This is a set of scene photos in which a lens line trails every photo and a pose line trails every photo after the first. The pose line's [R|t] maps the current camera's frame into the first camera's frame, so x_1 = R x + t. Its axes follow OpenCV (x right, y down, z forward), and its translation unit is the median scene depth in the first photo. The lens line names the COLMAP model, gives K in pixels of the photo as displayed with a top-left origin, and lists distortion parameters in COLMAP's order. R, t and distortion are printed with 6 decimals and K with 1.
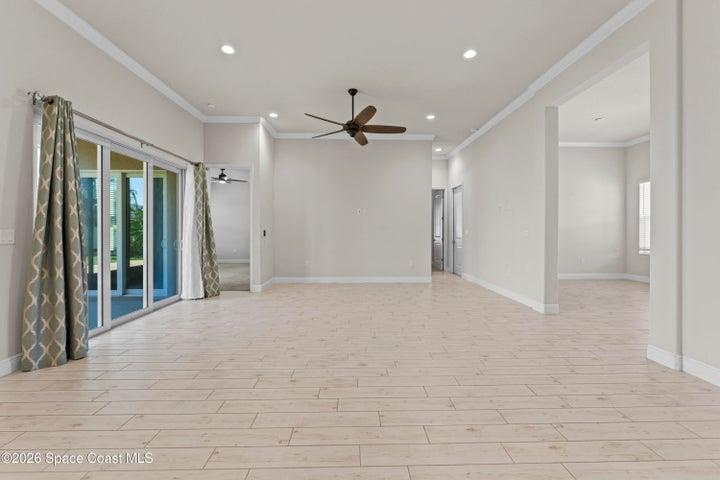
lens RADIAL K [[291.4, 0, 359.7], [0, 291.4, 234.1], [0, 0, 1]] dist [-0.002589, -0.000178]
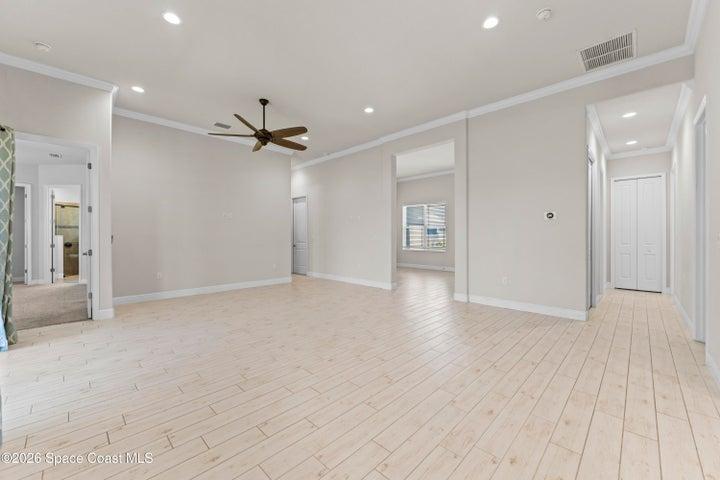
lens RADIAL K [[291.4, 0, 359.7], [0, 291.4, 234.1], [0, 0, 1]] dist [-0.002589, -0.000178]
pose [[0.711467, 0.002276, 0.702715, -0.373610], [0.009975, 0.999861, -0.013338, 0.000379], [-0.702648, 0.016499, 0.711346, 0.019517]]
